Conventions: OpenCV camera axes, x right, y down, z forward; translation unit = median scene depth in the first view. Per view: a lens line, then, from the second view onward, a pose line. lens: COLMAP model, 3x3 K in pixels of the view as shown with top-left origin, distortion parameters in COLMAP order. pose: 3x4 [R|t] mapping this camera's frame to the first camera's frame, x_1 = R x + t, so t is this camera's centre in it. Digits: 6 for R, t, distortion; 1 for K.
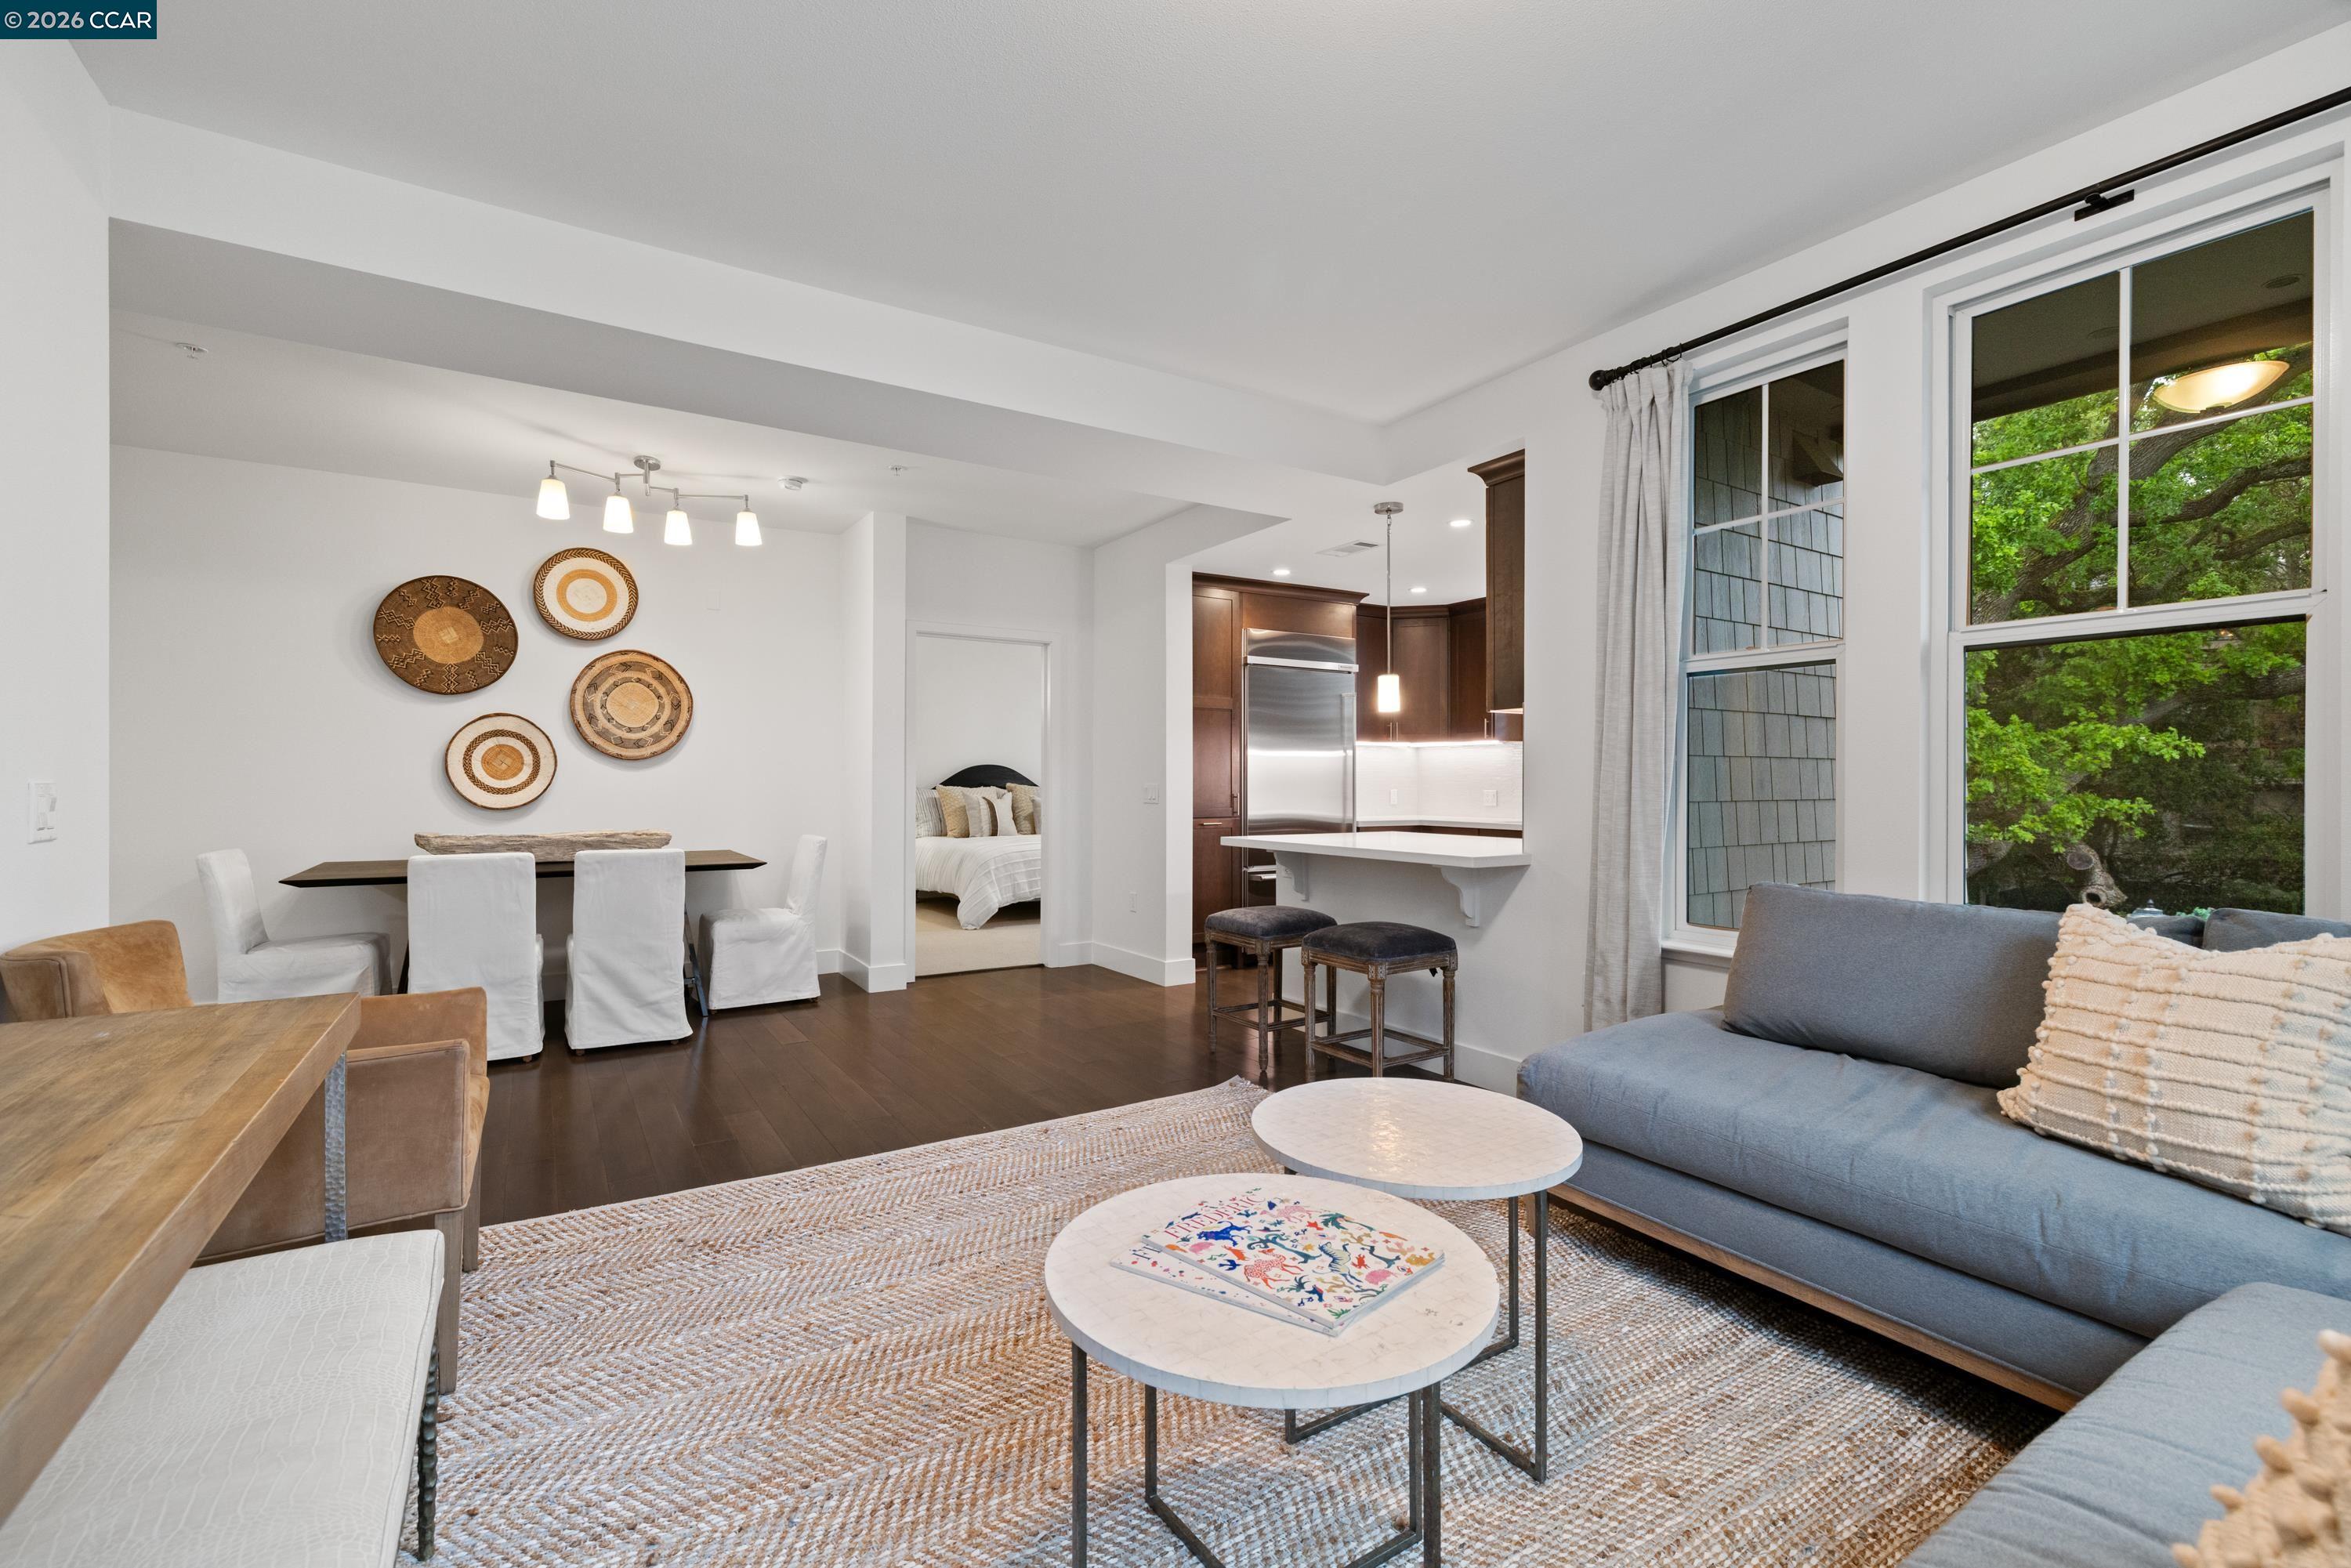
lens RADIAL K [[1011.1, 0, 1182.6], [0, 1011.1, 779.0], [0, 0, 1]] dist [0.002667, 0.000184]
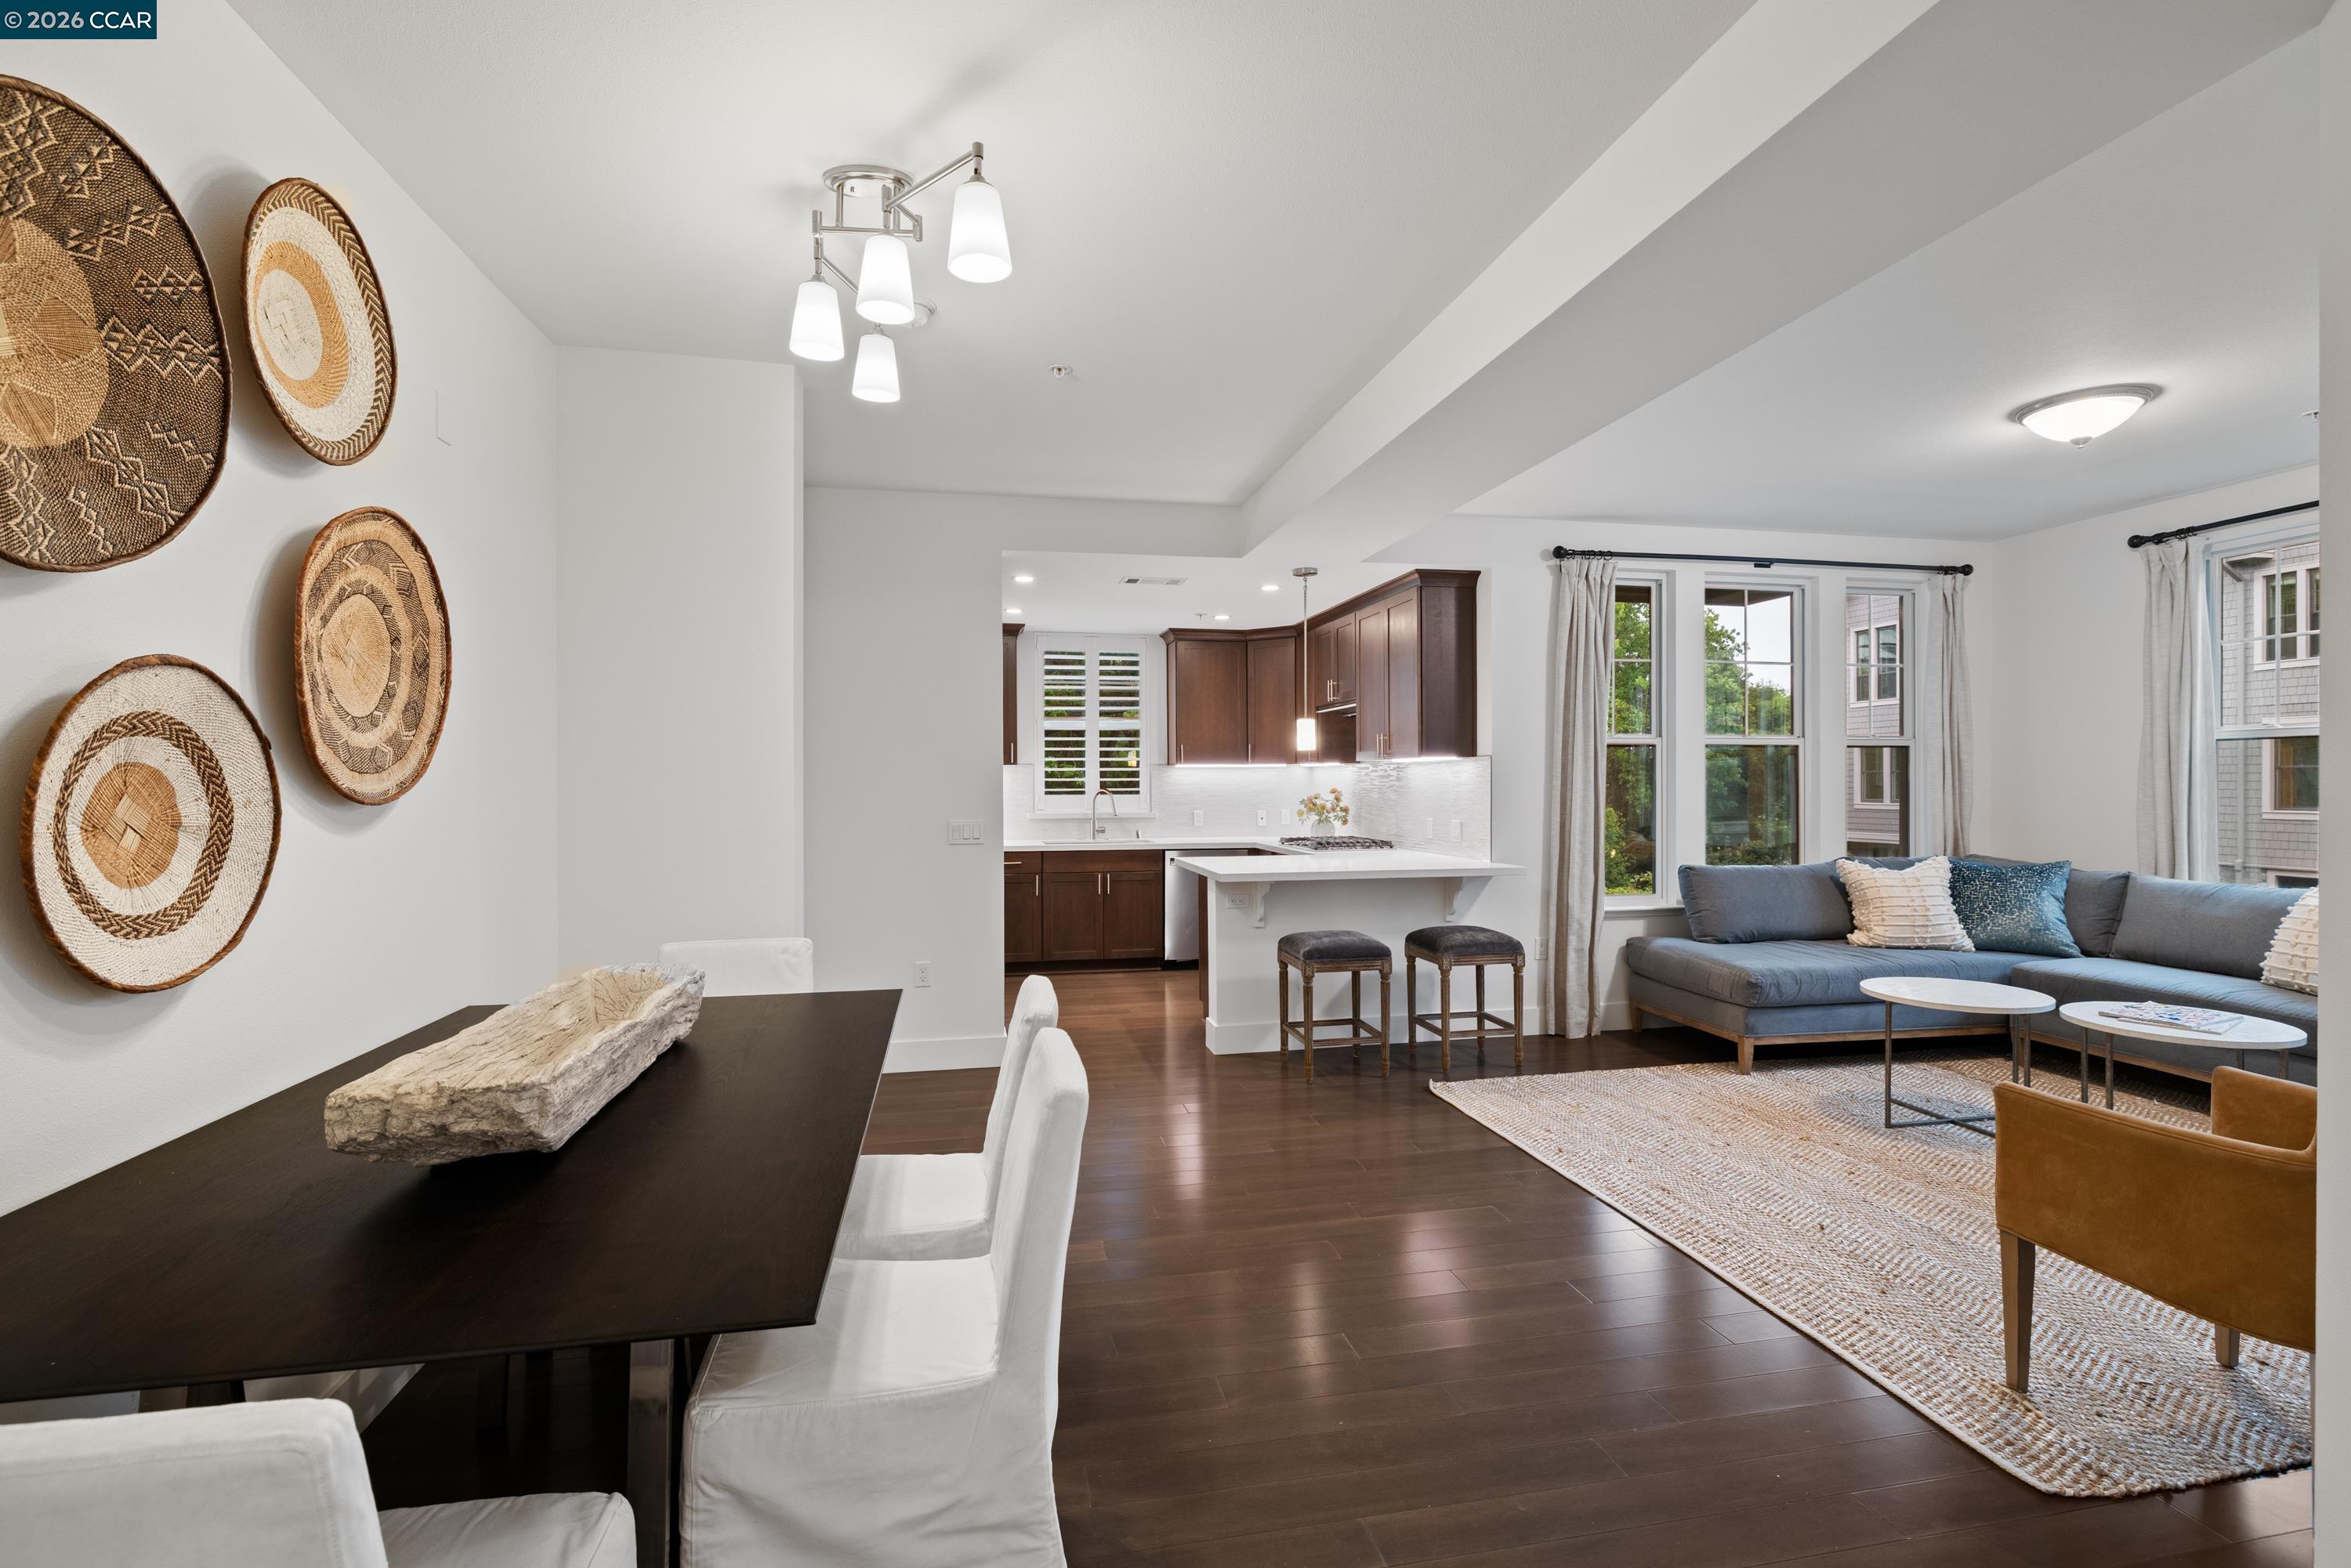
lens RADIAL K [[1057.8, 0, 1183.7], [0, 1057.8, 788.6], [0, 0, 1]] dist [-0.000011, 0.000683]
pose [[0.358398, -0.006881, 0.933544, -0.814165], [0.001152, 0.999975, 0.006928, -0.028018], [-0.933568, -0.001407, 0.358397, 0.596509]]
